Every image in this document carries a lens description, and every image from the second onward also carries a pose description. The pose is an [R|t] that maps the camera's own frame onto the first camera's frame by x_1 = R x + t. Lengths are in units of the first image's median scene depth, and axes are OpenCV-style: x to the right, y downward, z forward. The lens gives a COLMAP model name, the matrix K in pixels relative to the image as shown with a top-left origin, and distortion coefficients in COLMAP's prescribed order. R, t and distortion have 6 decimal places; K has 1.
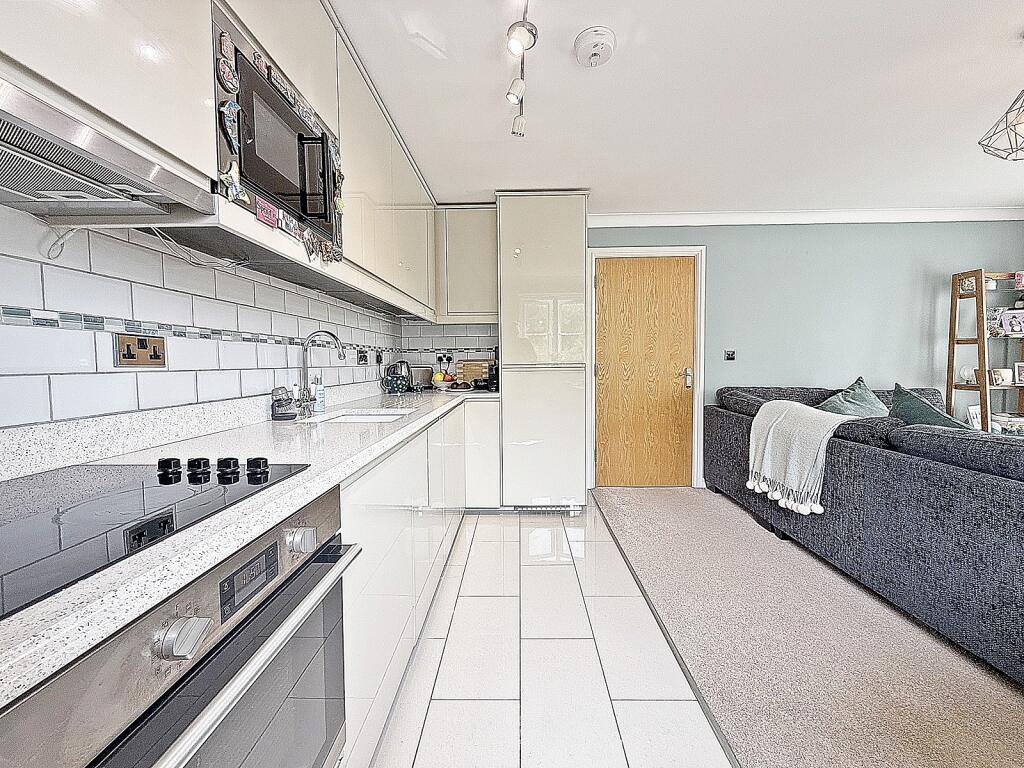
lens RADIAL K [[412.7, 0, 513.5], [0, 412.7, 385.7], [0, 0, 1]] dist [0.000249, 0.000448]
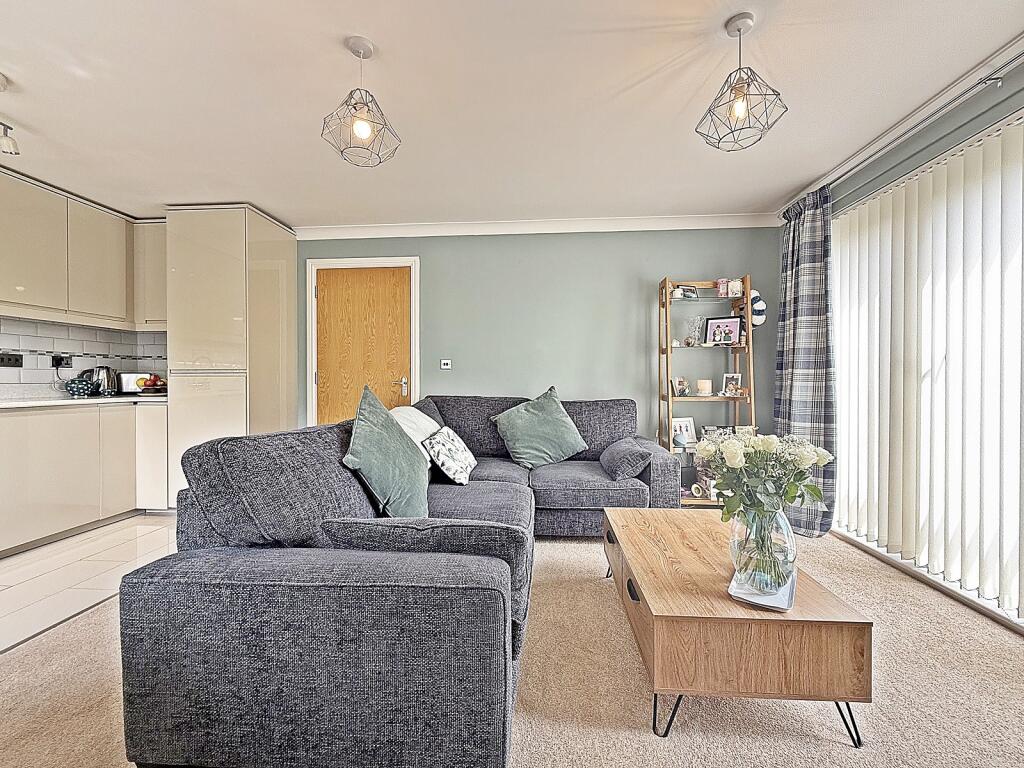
lens RADIAL K [[412.7, 0, 512.3], [0, 412.7, 380.4], [0, 0, 1]] dist [0.000249, 0.000448]
pose [[0.997922, 0.009782, -0.063684, 0.772026], [-0.012819, 0.998790, -0.047469, 0.011193], [0.063143, 0.048187, 0.996841, 0.016872]]
